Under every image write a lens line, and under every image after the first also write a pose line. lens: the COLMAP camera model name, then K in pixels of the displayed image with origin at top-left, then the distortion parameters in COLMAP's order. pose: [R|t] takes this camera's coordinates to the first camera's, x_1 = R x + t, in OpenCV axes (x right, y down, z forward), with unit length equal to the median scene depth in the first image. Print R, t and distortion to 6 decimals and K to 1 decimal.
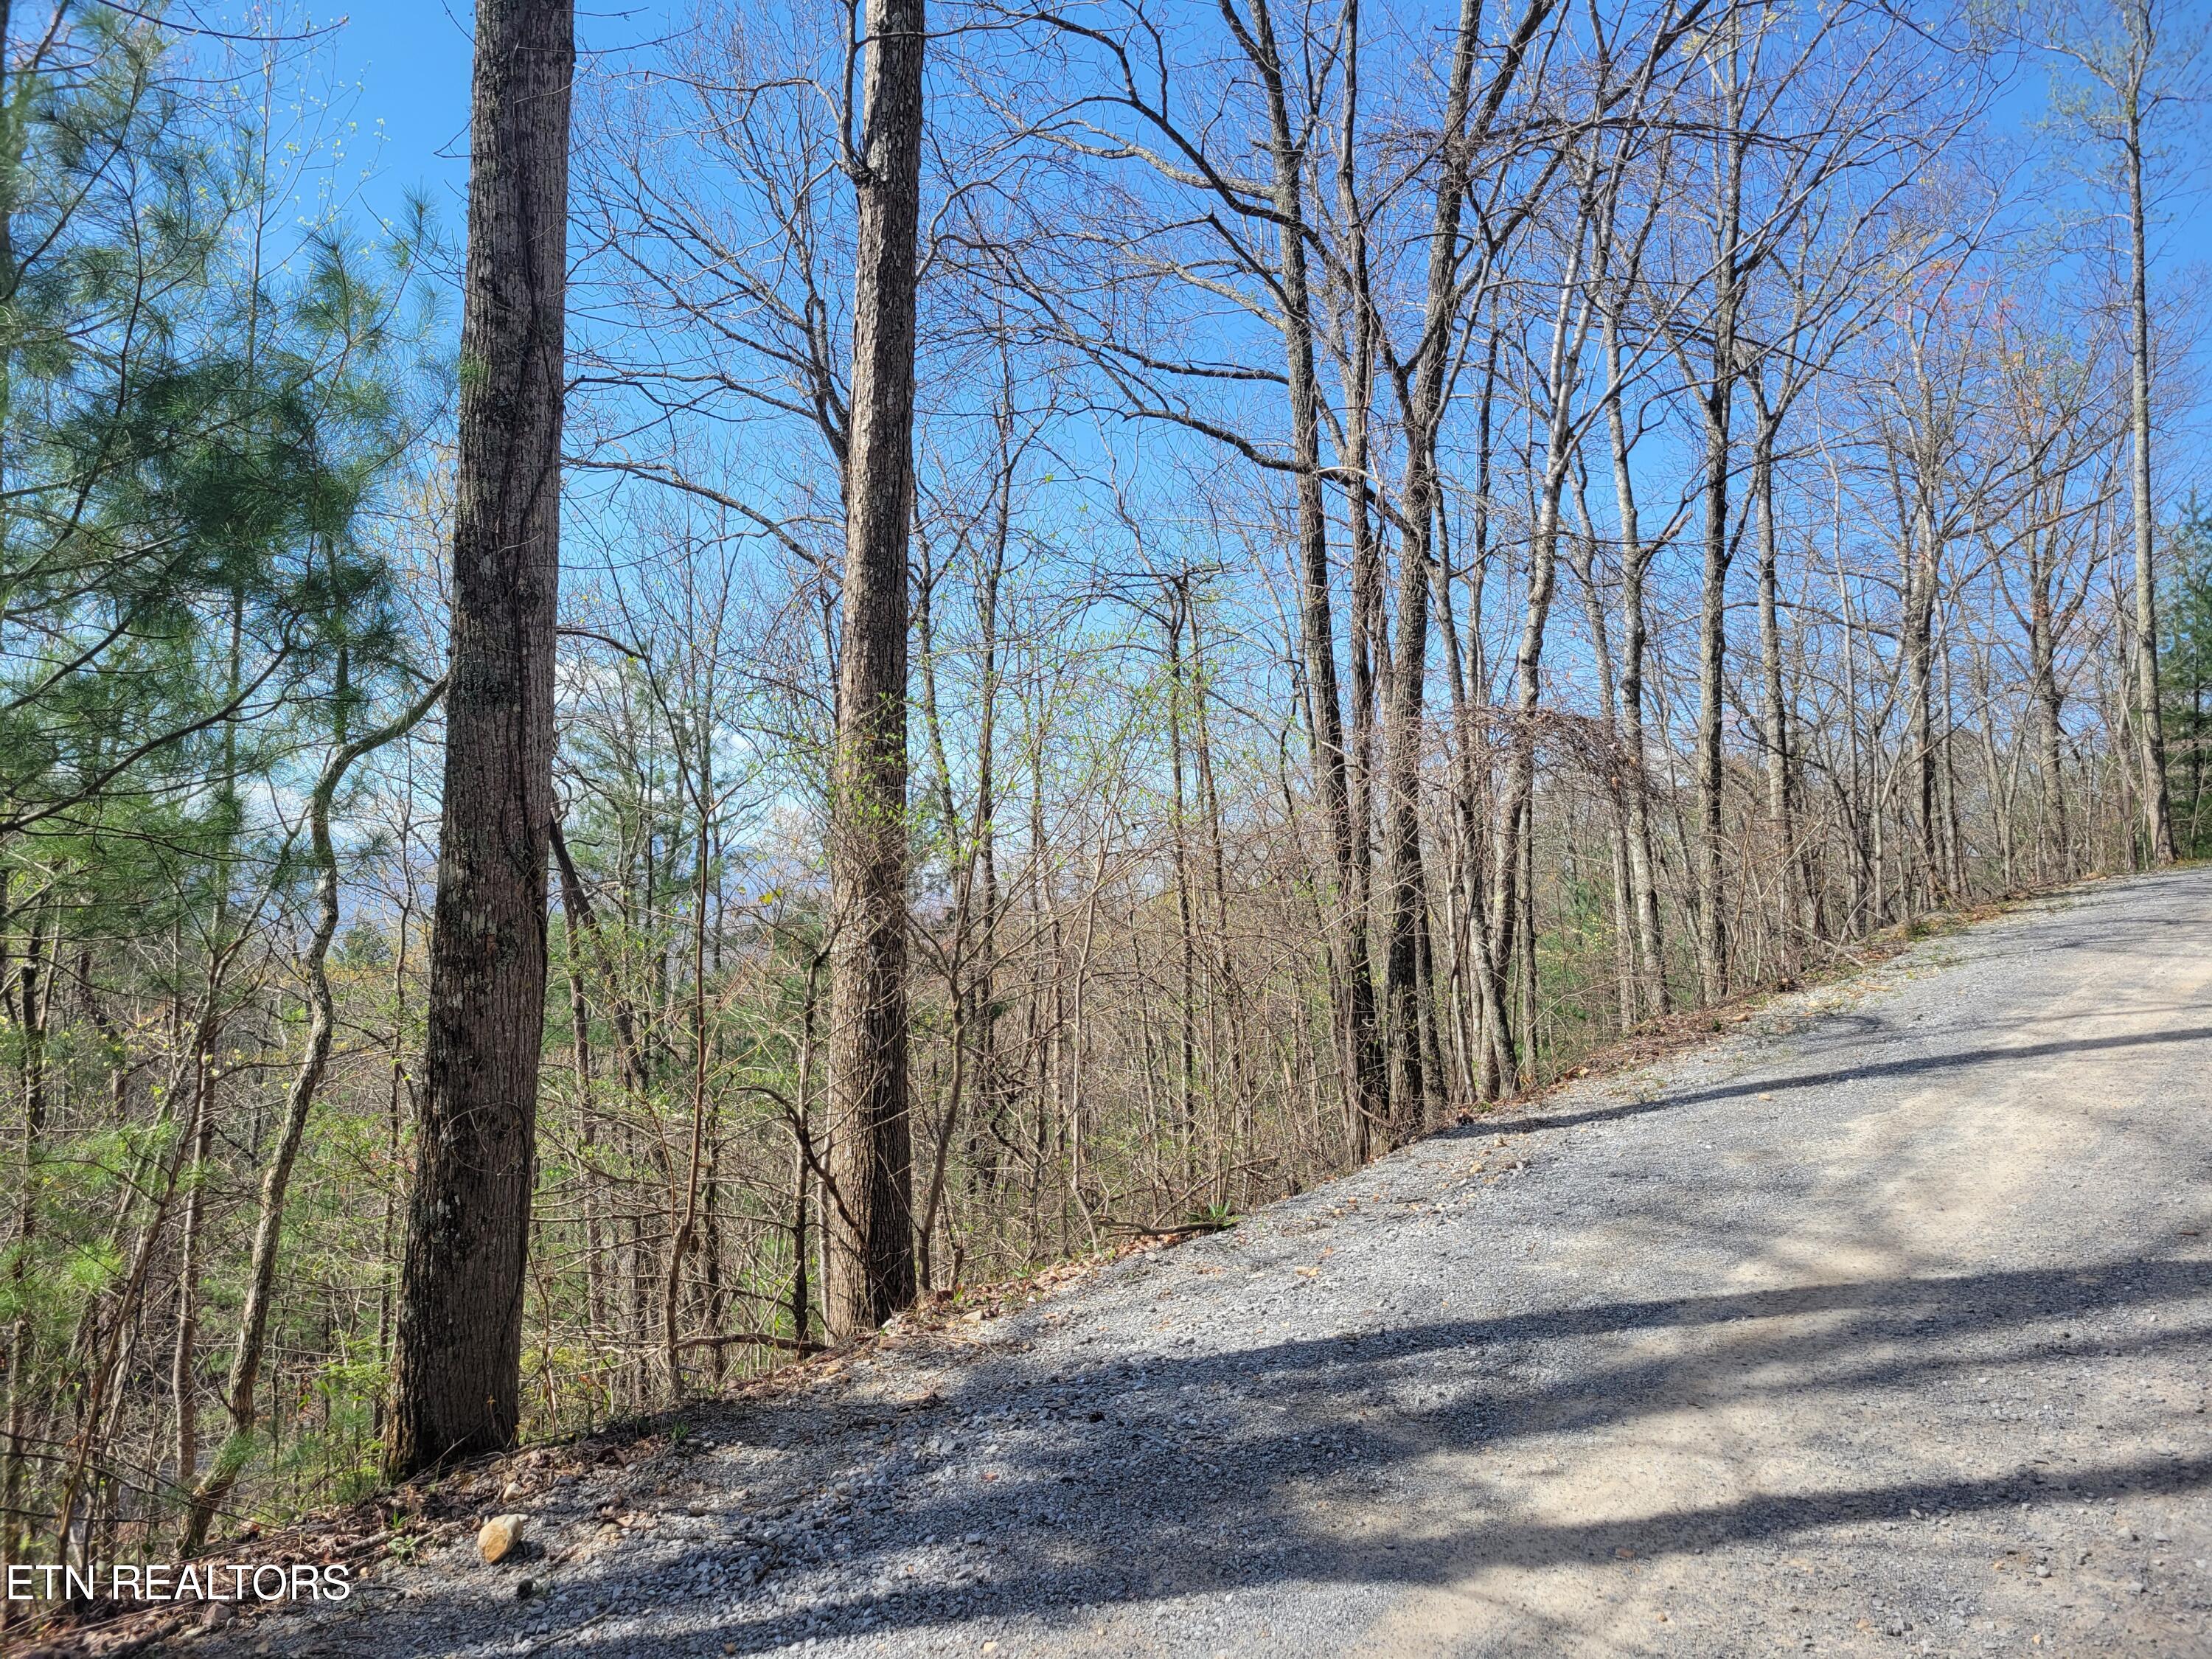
lens RADIAL K [[1617.5, 0, 1100.7], [0, 1617.5, 829.0], [0, 0, 1]] dist [0.067368, -0.048998]
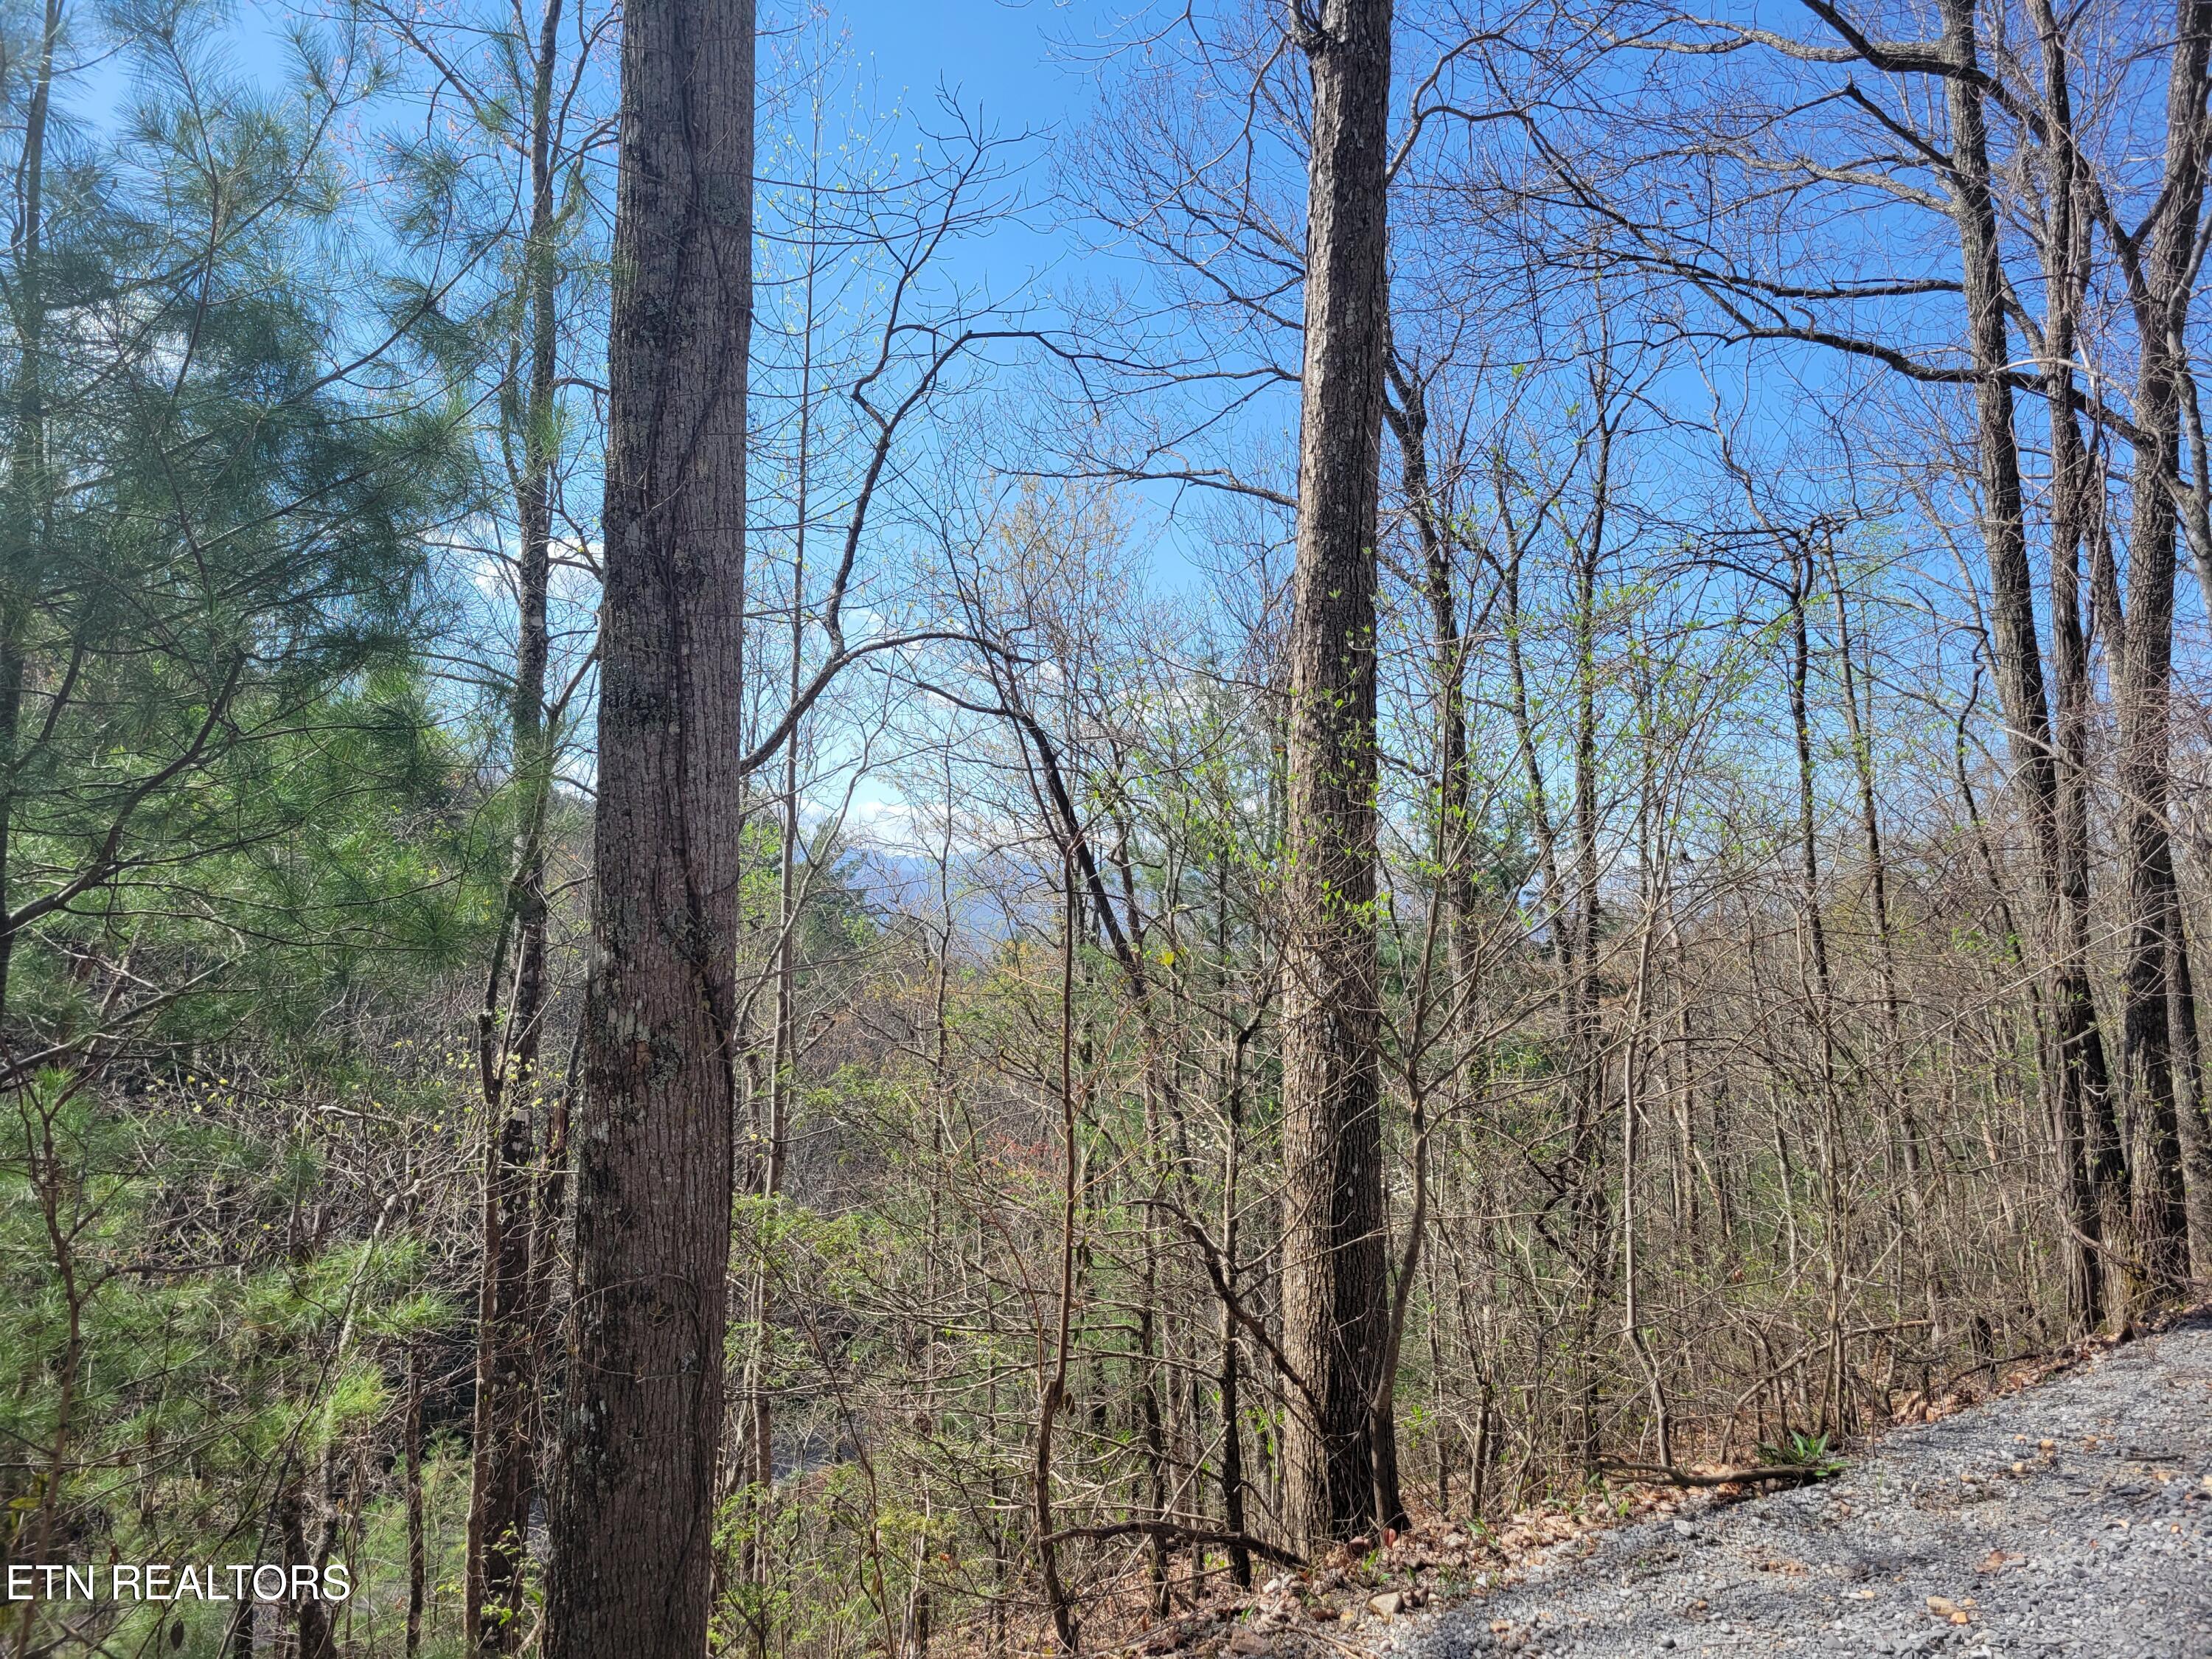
lens RADIAL K [[1617.5, 0, 1100.7], [0, 1617.5, 829.0], [0, 0, 1]] dist [0.067368, -0.048998]
pose [[0.927340, -0.017773, -0.373797, 0.030050], [0.015509, 0.999839, -0.009062, -0.006844], [0.373898, 0.002606, 0.927466, 0.136932]]
